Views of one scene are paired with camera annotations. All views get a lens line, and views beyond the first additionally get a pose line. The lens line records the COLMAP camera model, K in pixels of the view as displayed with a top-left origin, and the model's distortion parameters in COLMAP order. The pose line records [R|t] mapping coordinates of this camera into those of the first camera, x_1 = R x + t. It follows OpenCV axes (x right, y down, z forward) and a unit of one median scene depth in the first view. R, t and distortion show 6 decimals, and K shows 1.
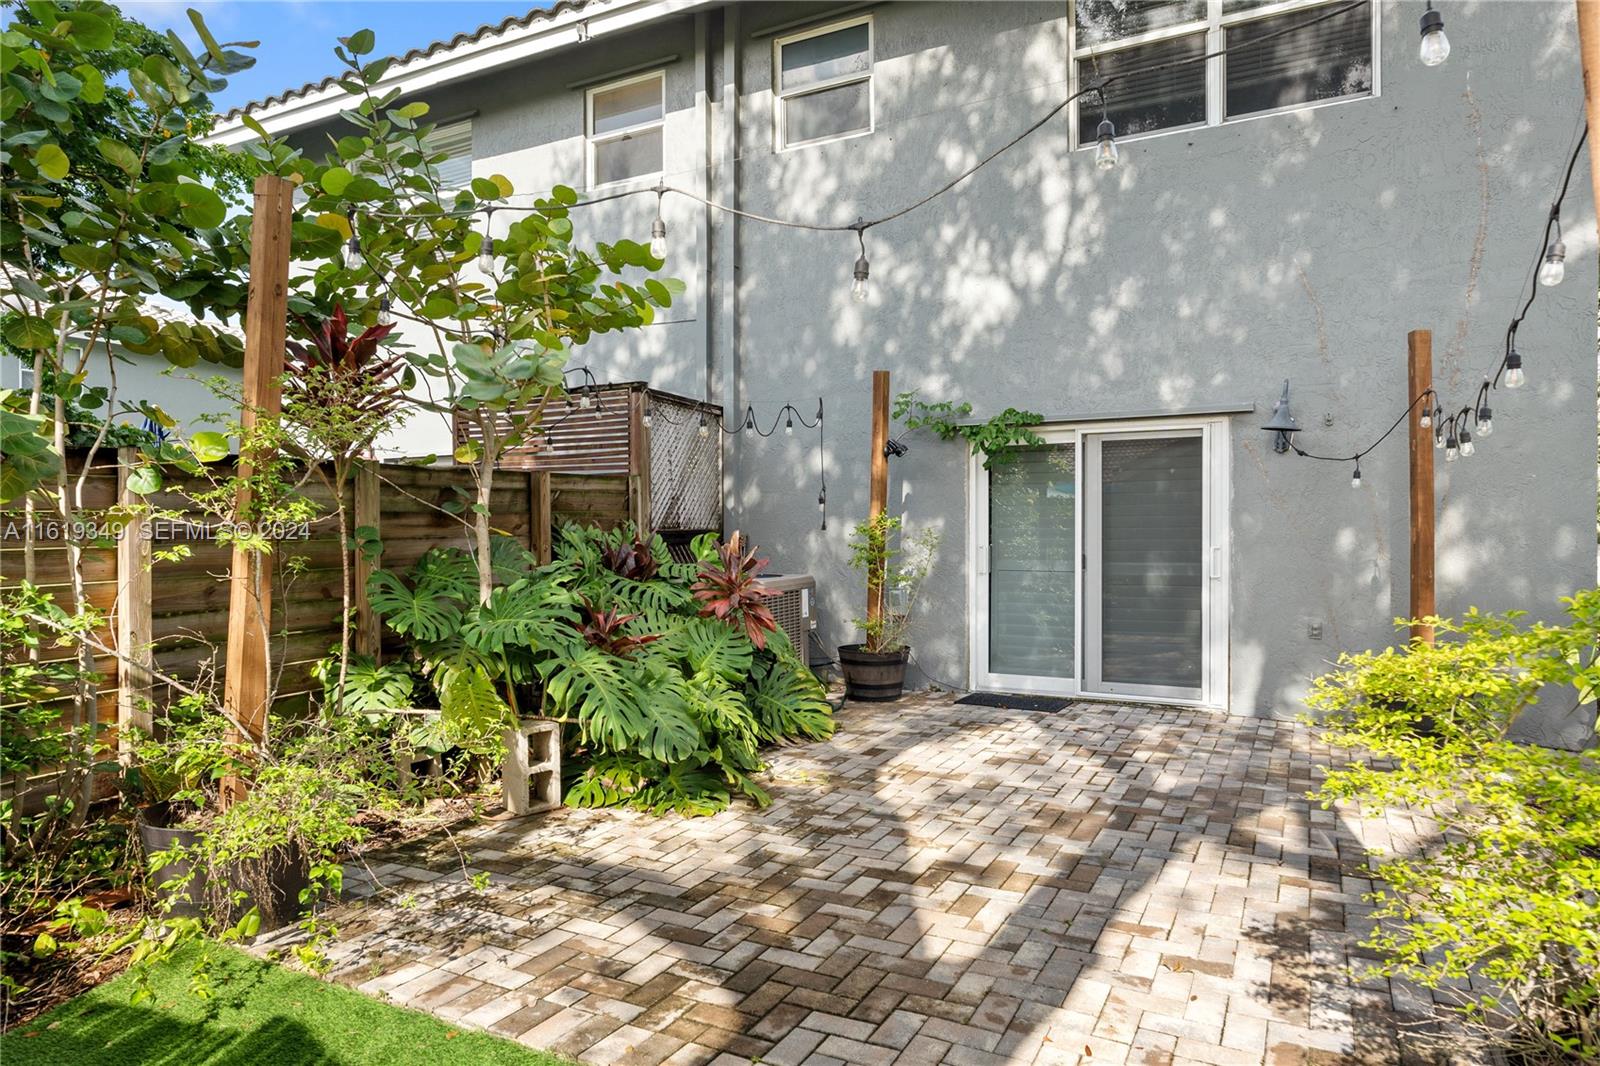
lens RADIAL K [[981.2, 0, 800.0], [0, 981.2, 533.0], [0, 0, 1]] dist [-0.005655, -0.000987]
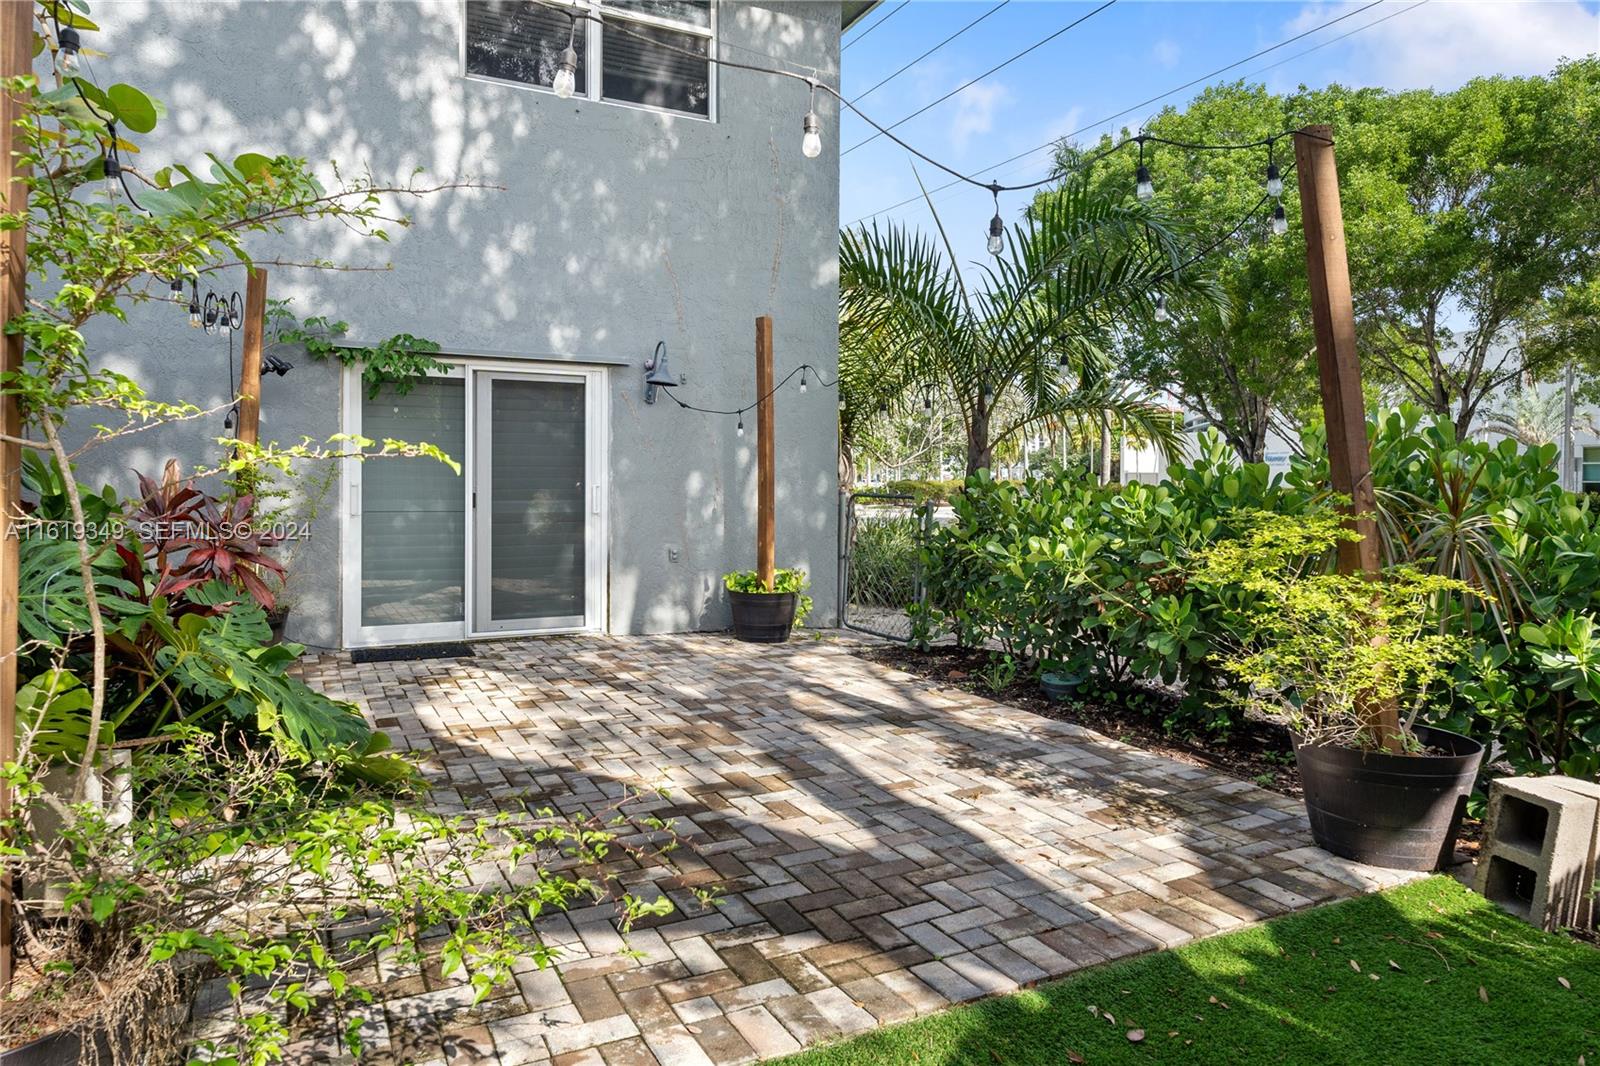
lens RADIAL K [[1004.2, 0, 746.6], [0, 1004.2, 473.7], [0, 0, 1]] dist [0.003862, 0.001323]
pose [[0.589948, 0.009074, 0.807390, -0.407317], [-0.003078, 0.999955, -0.008989, 0.011546], [-0.807435, 0.002818, 0.589950, 0.207515]]
